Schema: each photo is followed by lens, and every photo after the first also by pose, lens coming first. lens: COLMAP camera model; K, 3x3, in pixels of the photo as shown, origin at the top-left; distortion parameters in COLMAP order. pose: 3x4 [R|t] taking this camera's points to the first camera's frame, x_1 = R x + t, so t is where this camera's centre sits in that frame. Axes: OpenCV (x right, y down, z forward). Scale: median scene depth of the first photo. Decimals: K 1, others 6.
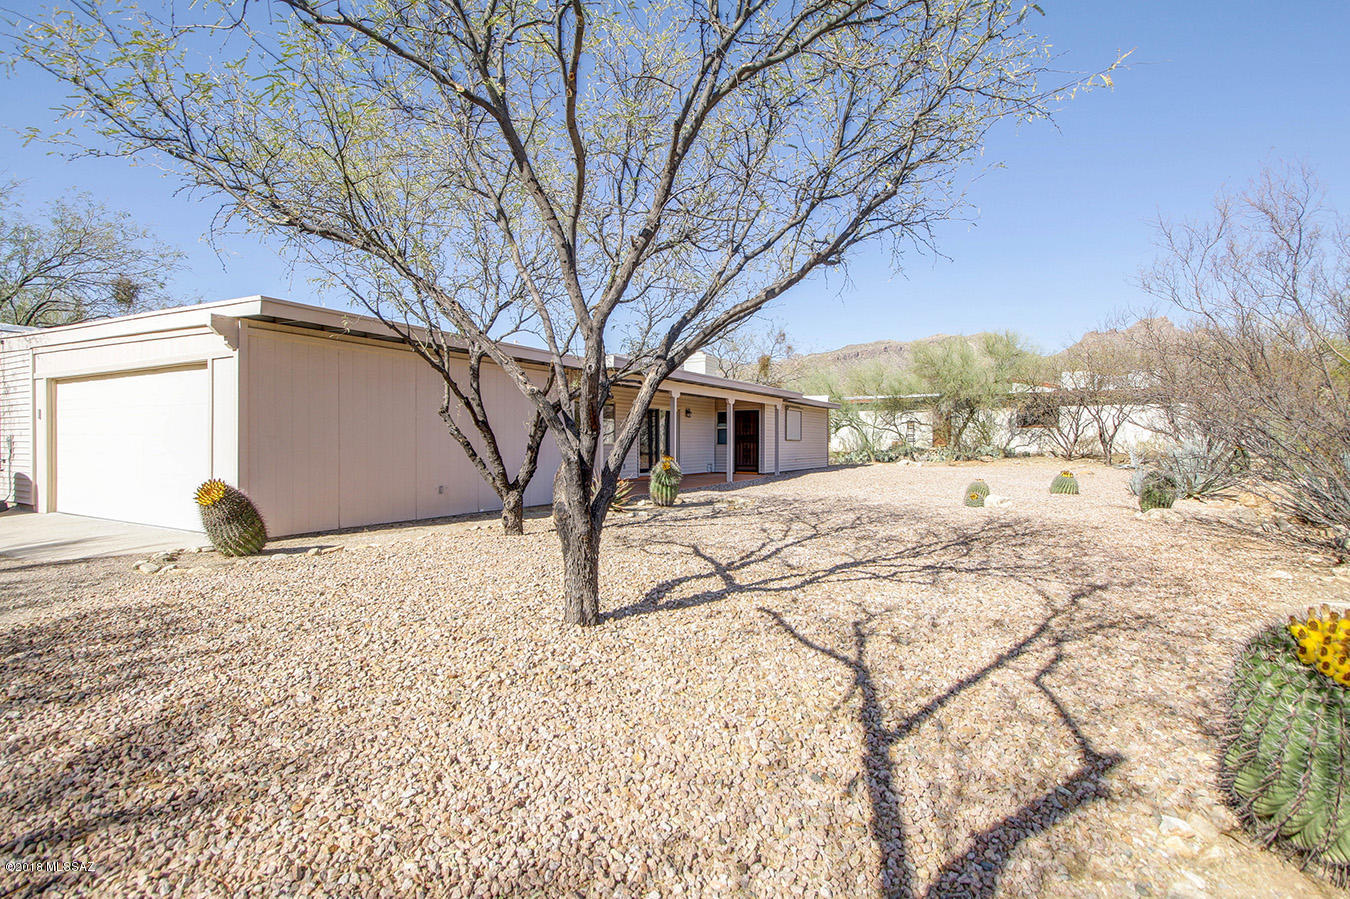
lens RADIAL K [[666.5, 0, 665.6], [0, 666.5, 446.8], [0, 0, 1]] dist [0.014448, -0.008830]
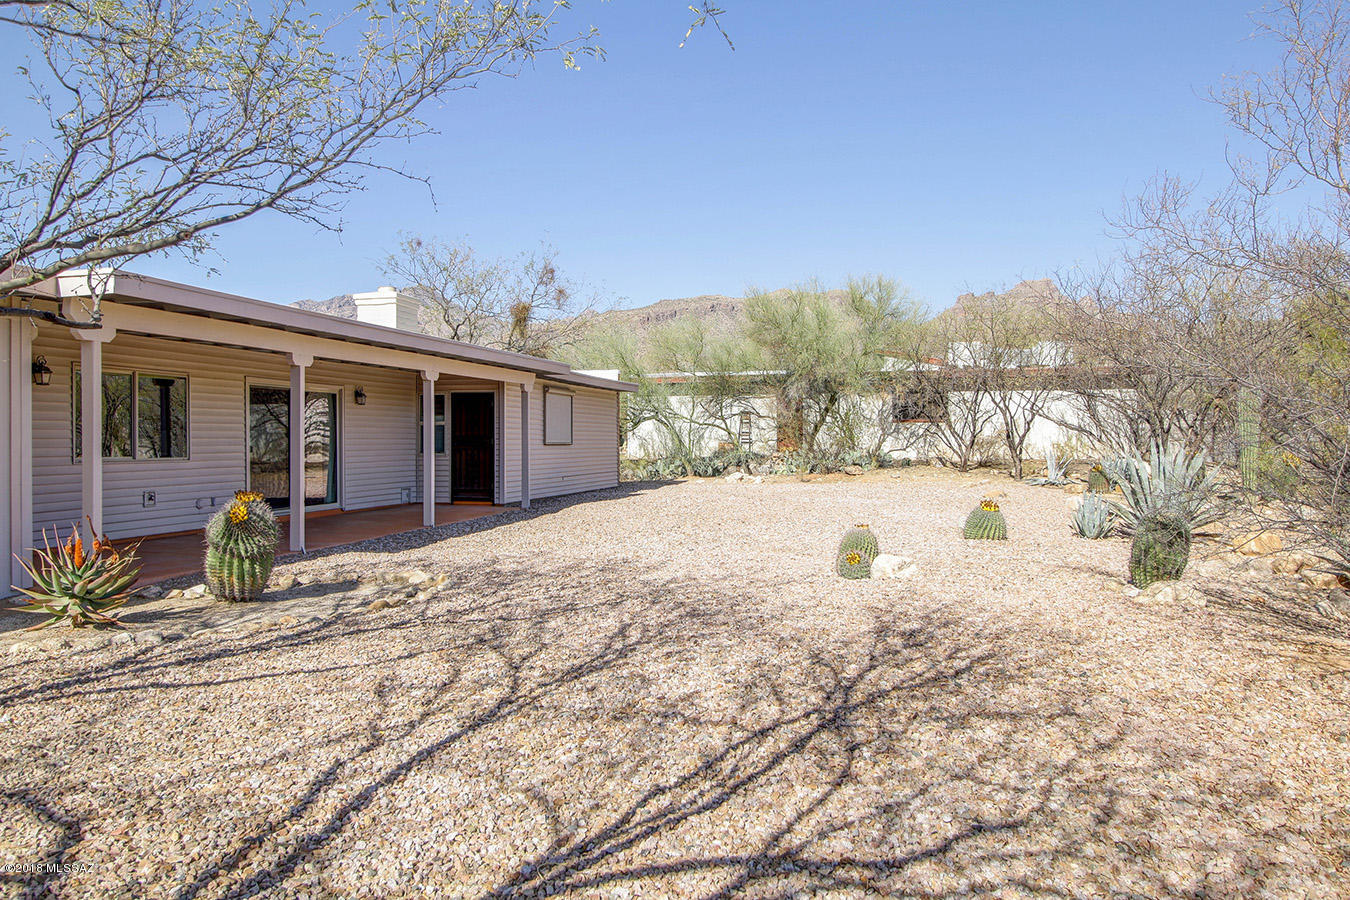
lens RADIAL K [[990.5, 0, 677.2], [0, 990.5, 447.7], [0, 0, 1]] dist [0.002277, -0.001210]
pose [[0.960581, -0.005109, 0.277952, 0.041229], [0.004843, 0.999987, 0.001642, -0.006549], [-0.277957, -0.000231, 0.960593, 0.107923]]
